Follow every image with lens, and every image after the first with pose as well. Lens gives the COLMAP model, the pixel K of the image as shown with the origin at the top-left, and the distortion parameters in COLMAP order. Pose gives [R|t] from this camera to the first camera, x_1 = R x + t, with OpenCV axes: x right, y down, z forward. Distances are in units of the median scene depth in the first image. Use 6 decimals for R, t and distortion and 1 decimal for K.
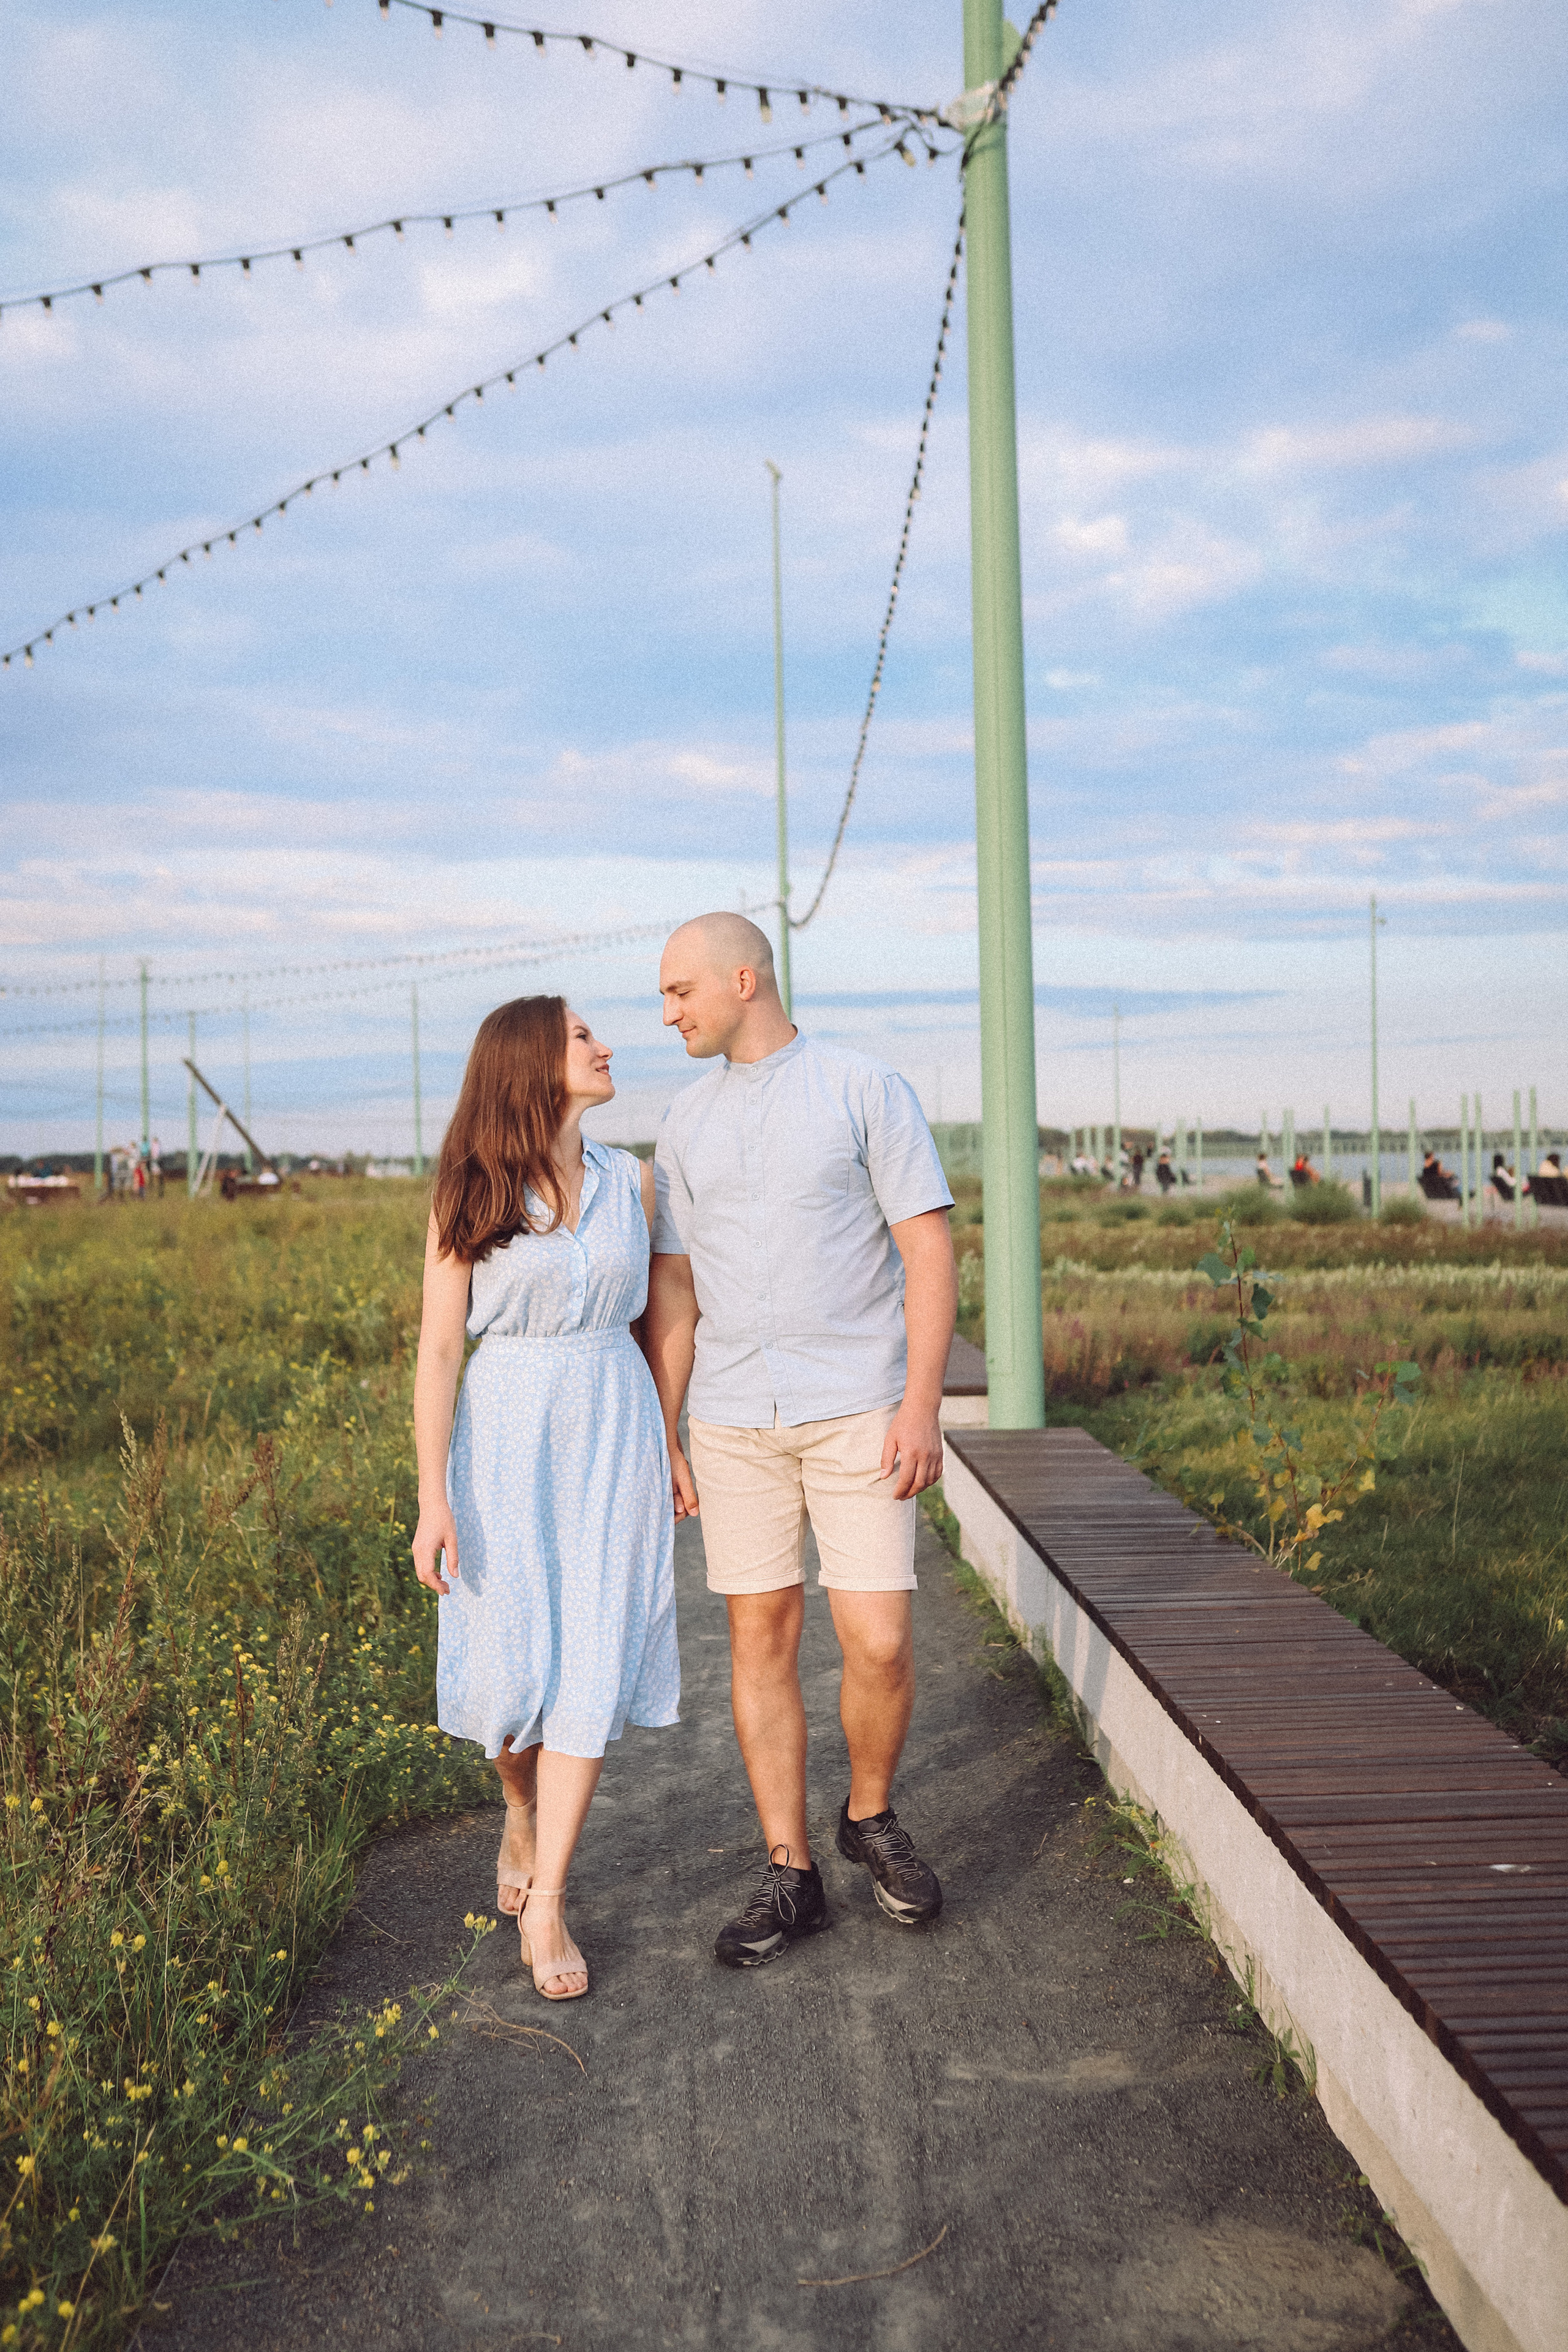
lens RADIAL K [[2314.4, 0, 784.0], [0, 2314.4, 1176.0], [0, 0, 1]] dist [-0.057728, 0.127503]
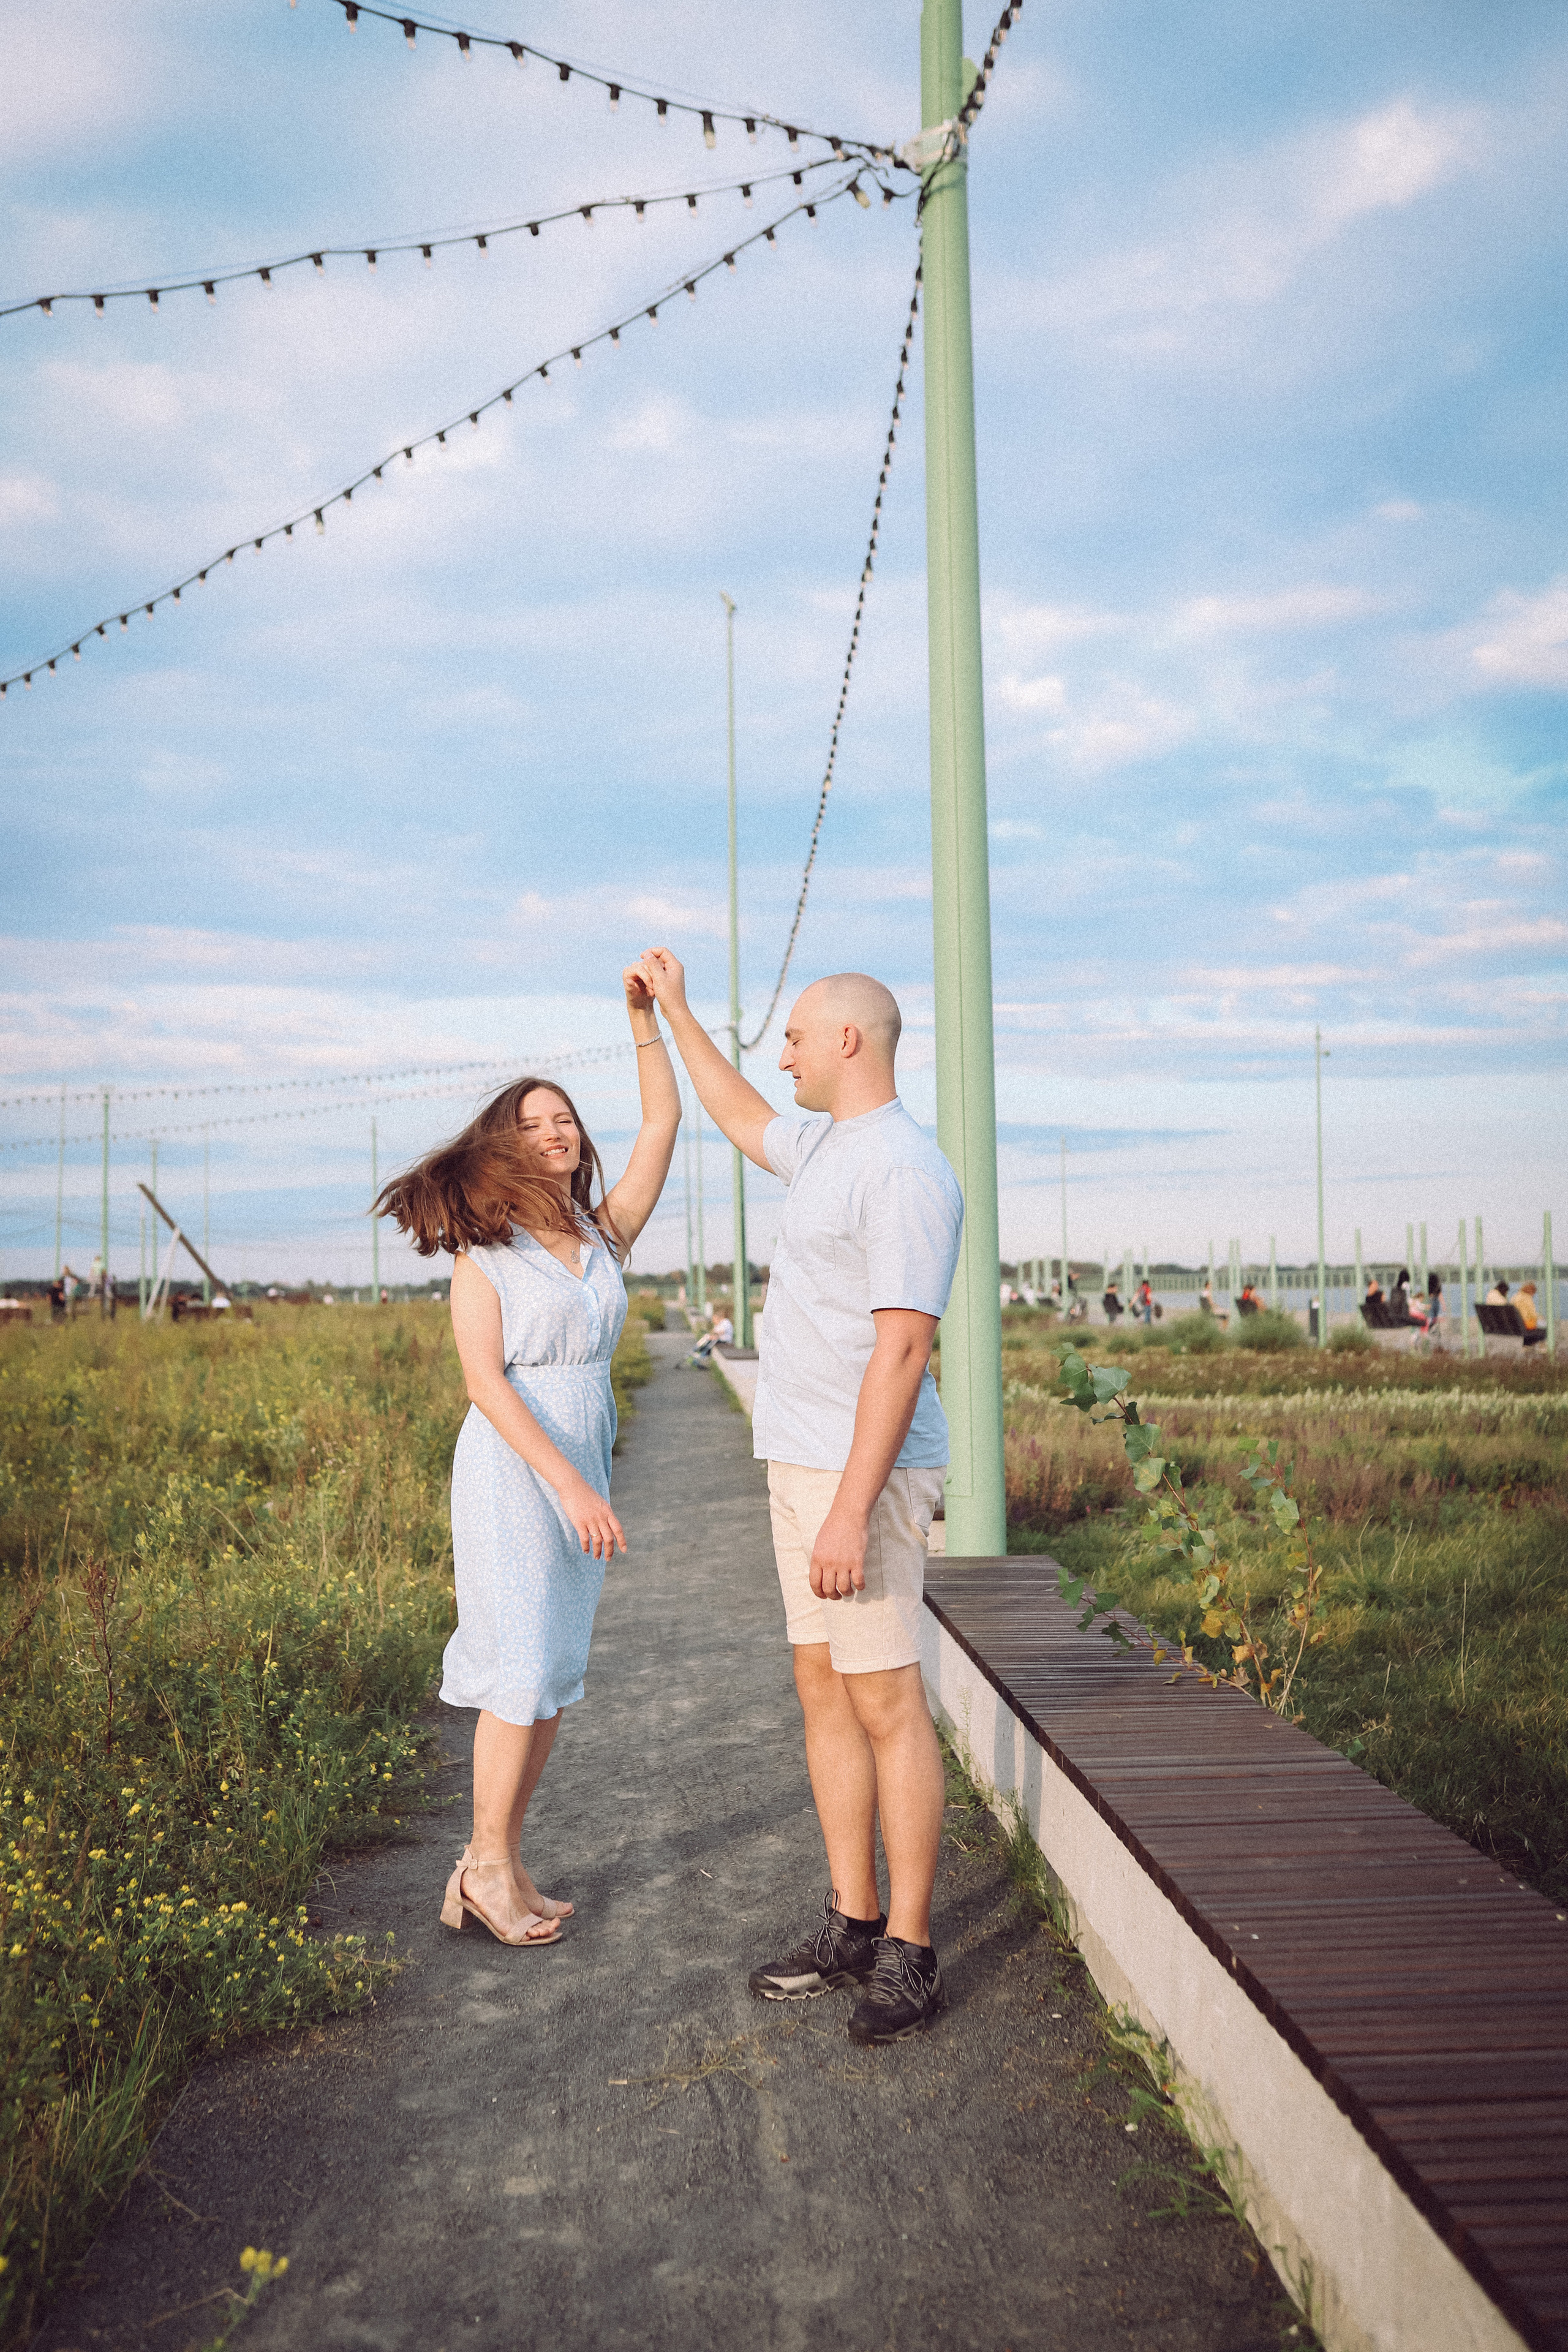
lens RADIAL K [[2253.4, 0, 784.0], [0, 2253.4, 1176.0], [0, 0, 1]] dist [-0.057936, 0.104976]
pose [[0.999772, 0.006587, 0.020315, 0.004033], [-0.005382, 0.998256, -0.058788, 0.008238], [-0.020667, 0.058665, 0.998064, 0.073204]]
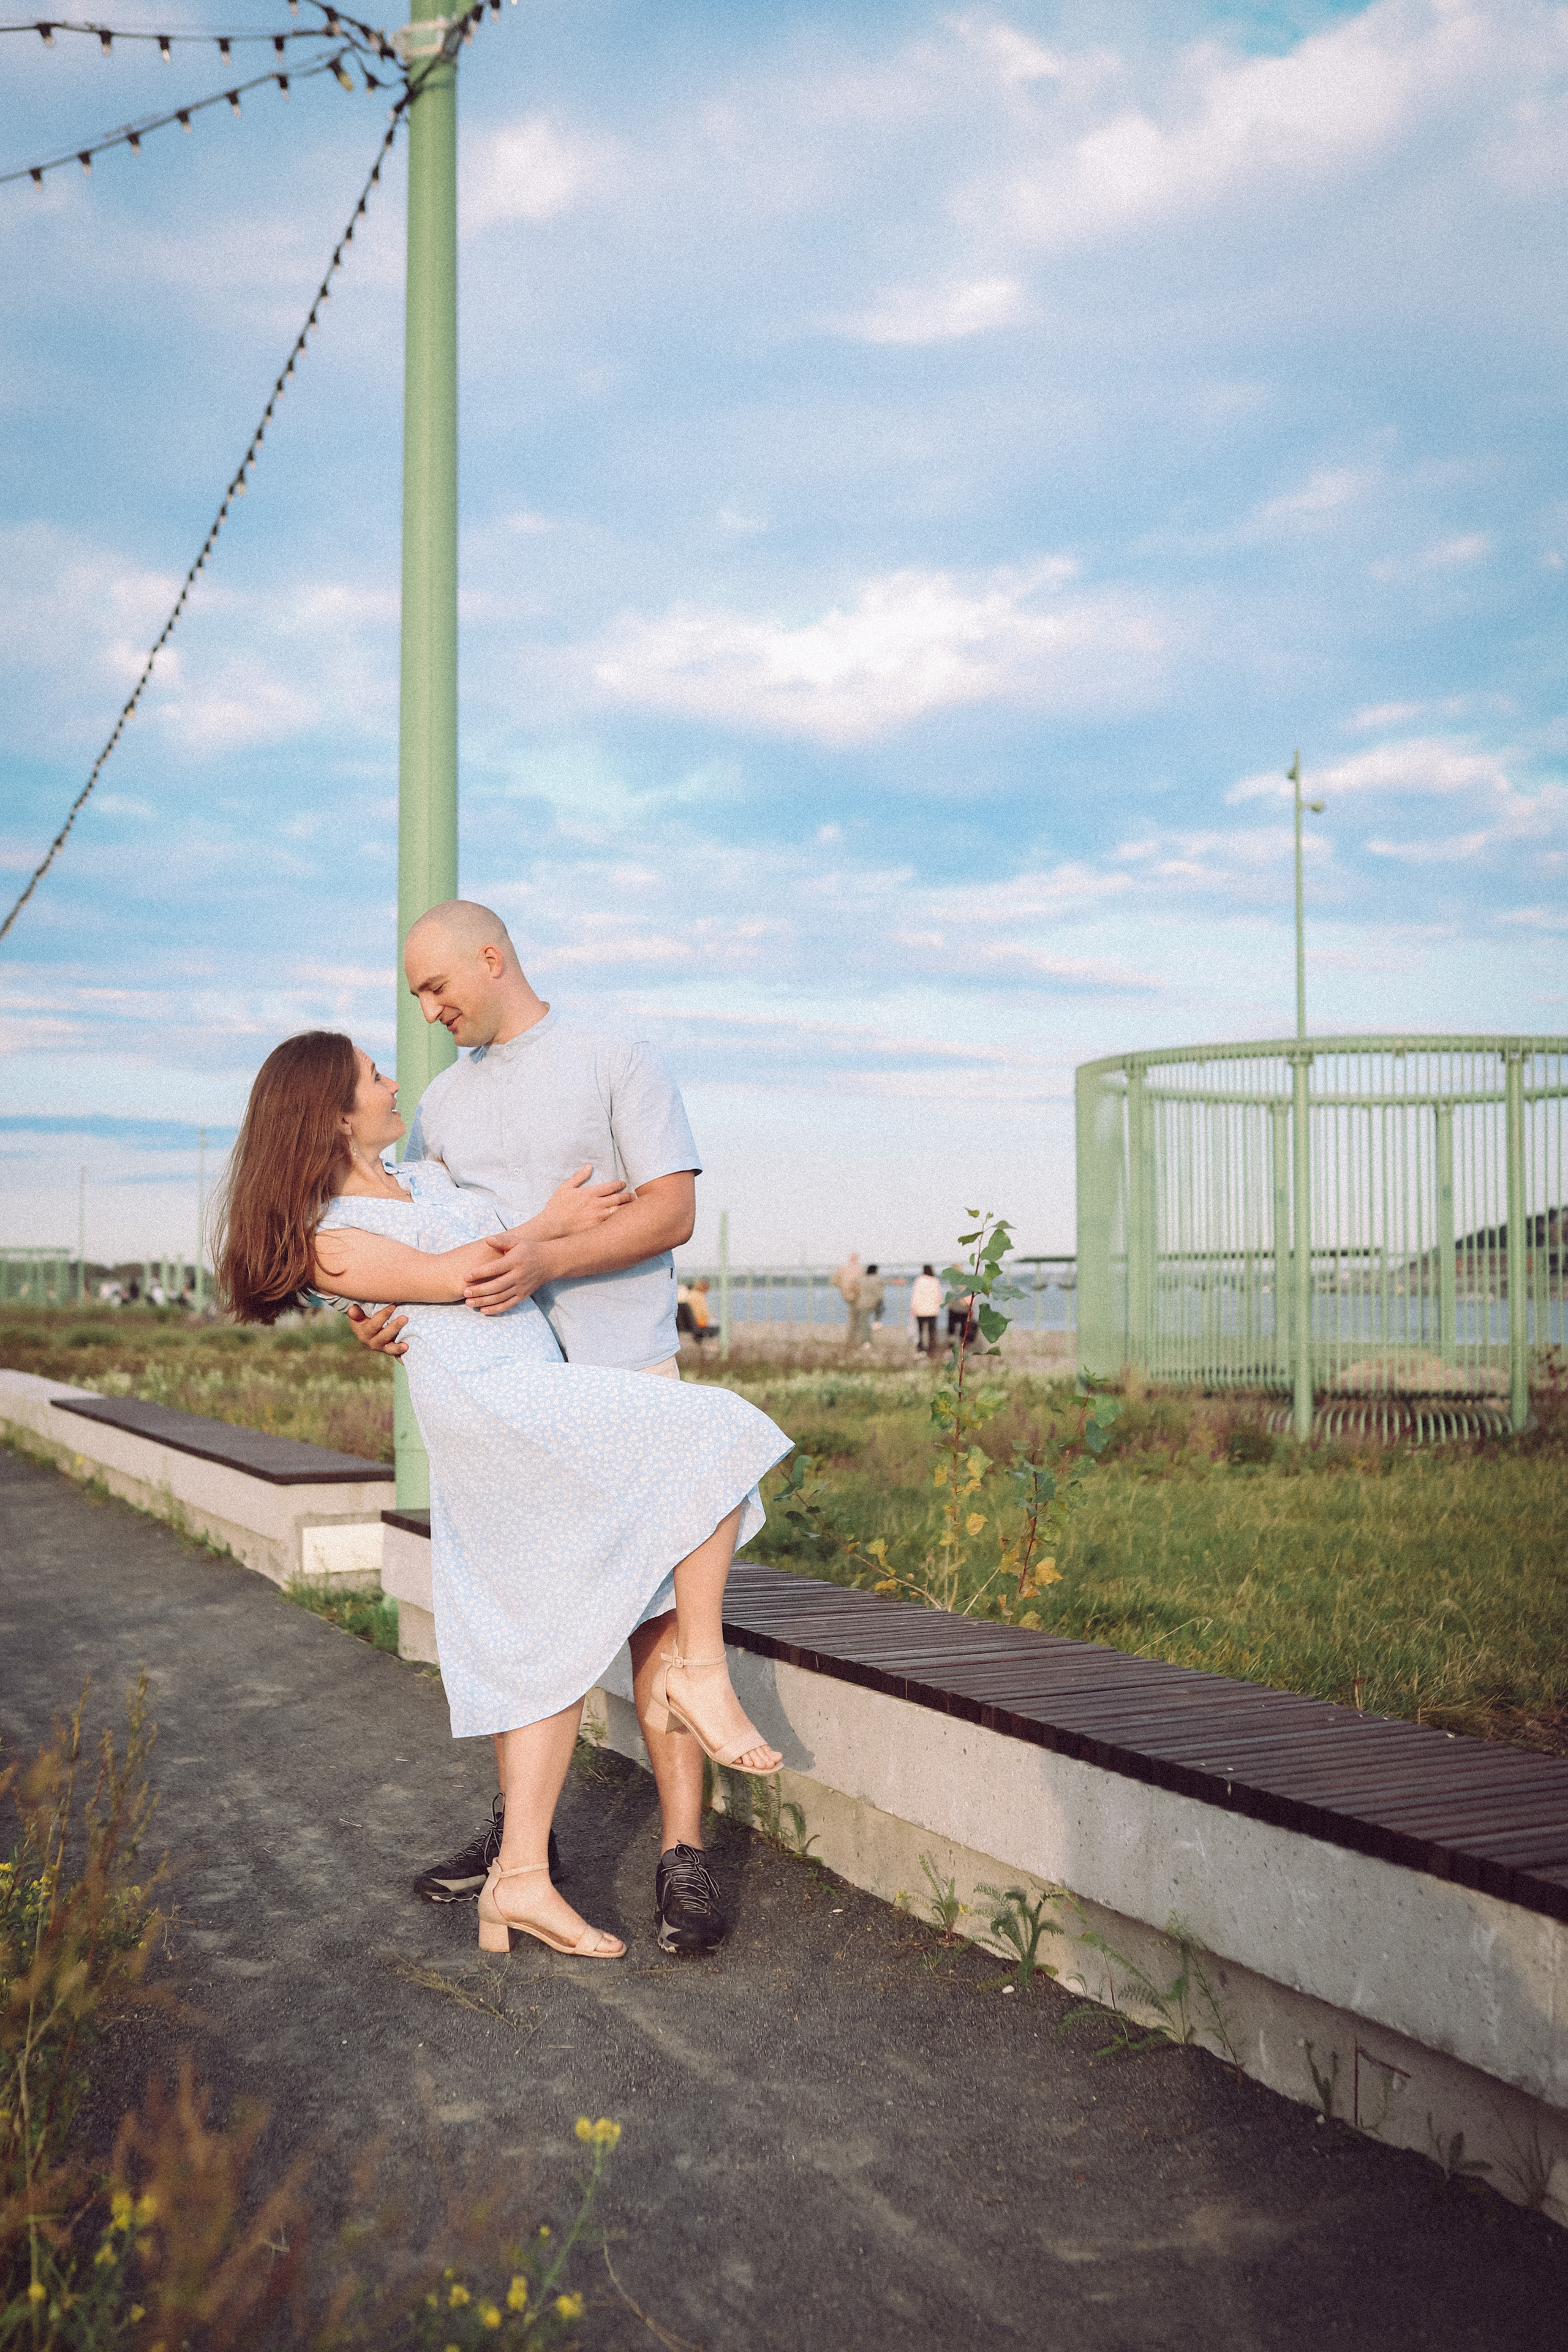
lens RADIAL K [[2317.8, 0, 784.0], [0, 2317.8, 1176.0], [0, 0, 1]] dist [-0.016040, 0.009514]
pose [[0.916075, 0.036419, 0.399349, -0.090211], [-0.011678, 0.997868, -0.064214, 0.025058], [-0.400836, 0.054161, 0.914548, 0.092797]]
